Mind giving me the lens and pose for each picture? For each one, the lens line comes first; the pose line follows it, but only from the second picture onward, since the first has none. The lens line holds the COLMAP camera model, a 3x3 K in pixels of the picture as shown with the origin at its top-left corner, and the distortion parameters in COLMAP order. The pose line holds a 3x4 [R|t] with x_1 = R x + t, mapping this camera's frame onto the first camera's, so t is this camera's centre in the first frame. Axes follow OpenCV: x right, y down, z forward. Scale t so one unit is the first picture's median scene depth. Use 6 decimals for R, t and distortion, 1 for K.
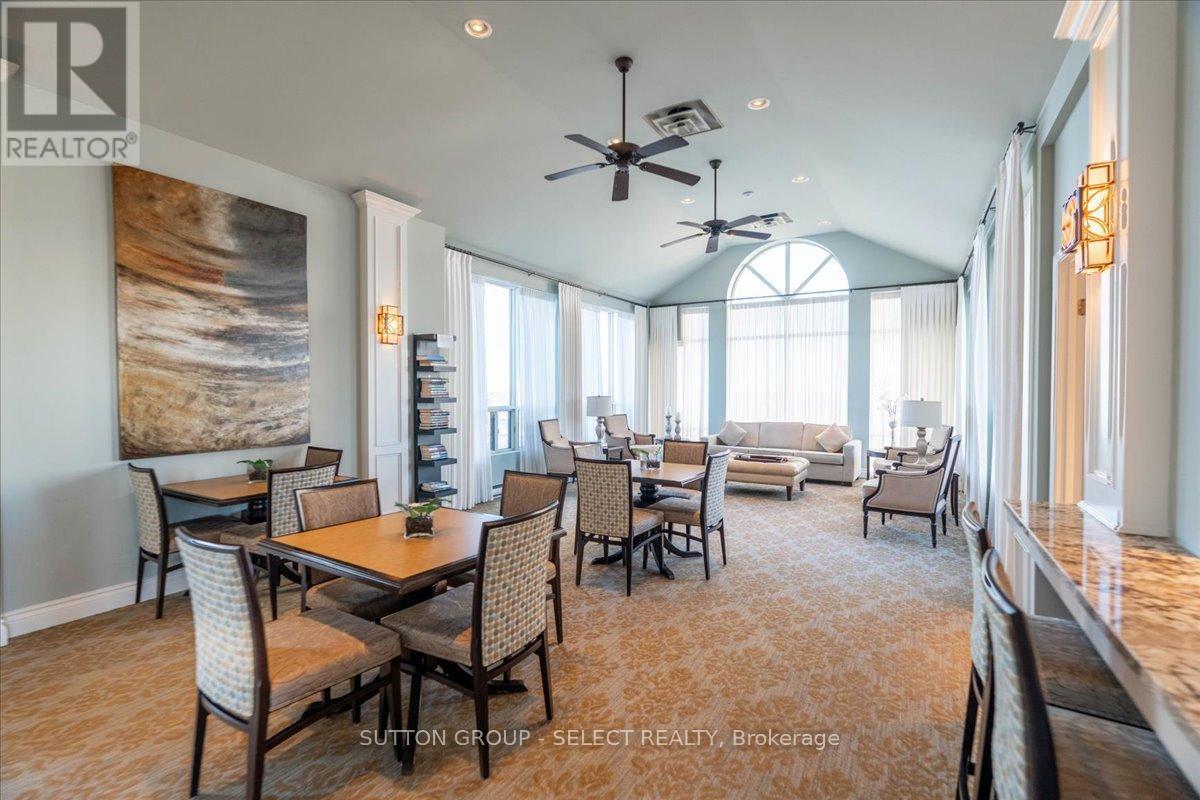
lens RADIAL K [[541.8, 0, 596.2], [0, 541.8, 399.6], [0, 0, 1]] dist [-0.010796, 0.004851]
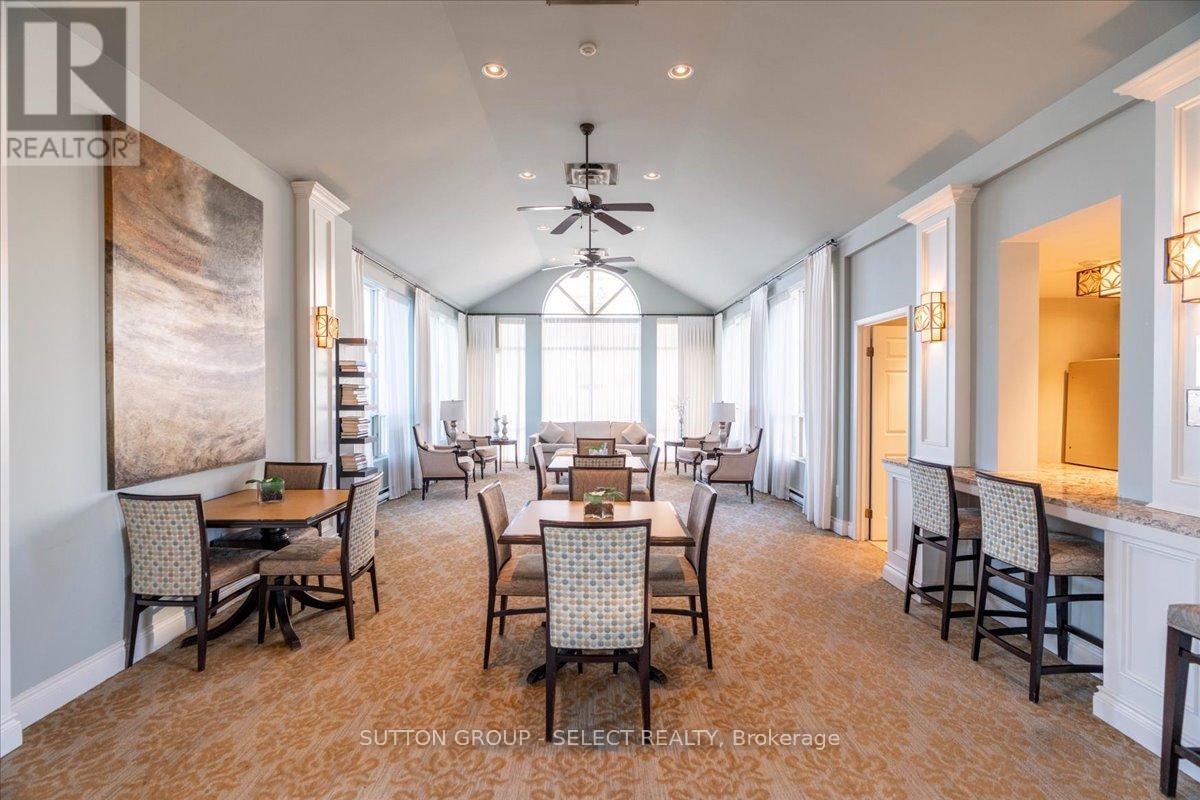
lens RADIAL K [[538.1, 0, 600.7], [0, 538.1, 395.0], [0, 0, 1]] dist [0.000953, 0.000985]
pose [[0.854602, -0.001782, 0.519281, -0.552593], [0.007229, 0.999938, -0.008467, -0.012655], [-0.519234, 0.010990, 0.854562, -0.043000]]
